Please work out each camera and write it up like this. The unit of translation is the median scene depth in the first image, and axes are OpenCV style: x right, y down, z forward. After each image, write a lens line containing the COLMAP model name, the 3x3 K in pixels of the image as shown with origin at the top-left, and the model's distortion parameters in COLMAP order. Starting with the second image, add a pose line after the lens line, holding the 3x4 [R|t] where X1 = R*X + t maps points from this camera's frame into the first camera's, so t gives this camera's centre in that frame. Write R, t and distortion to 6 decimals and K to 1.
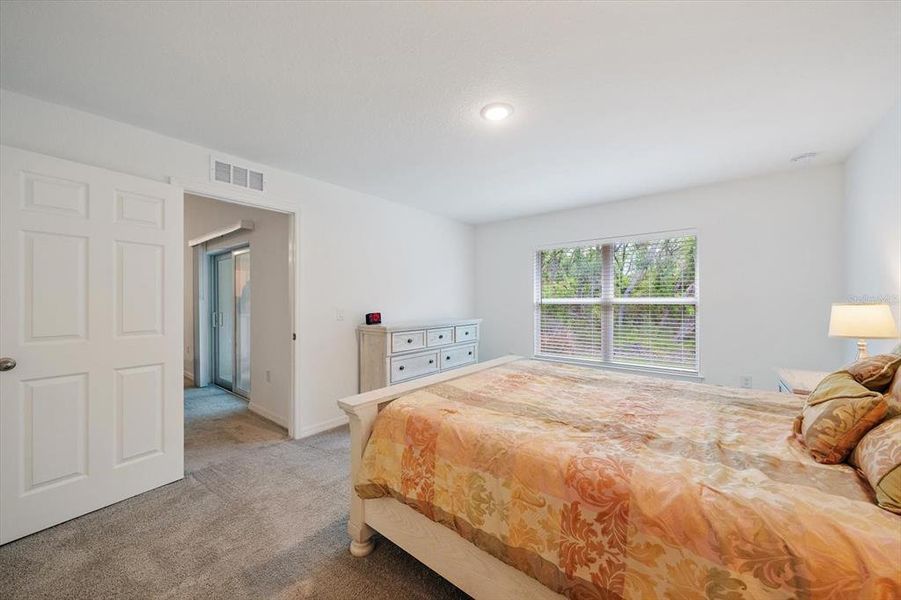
lens RADIAL K [[323.3, 0, 449.3], [0, 323.3, 297.2], [0, 0, 1]] dist [-0.000152, -0.000011]
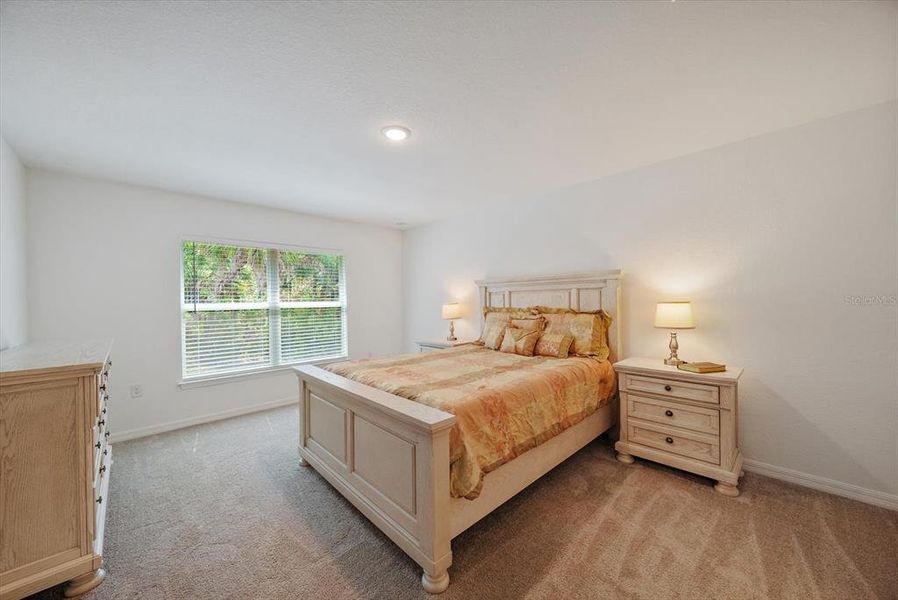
lens RADIAL K [[322.2, 0, 447.8], [0, 322.2, 297.2], [0, 0, 1]] dist [-0.000152, -0.000011]
pose [[0.142515, 0.015621, 0.989669, -0.897673], [0.004738, 0.999853, -0.016464, 0.011631], [-0.989781, 0.007036, 0.142420, 0.660601]]
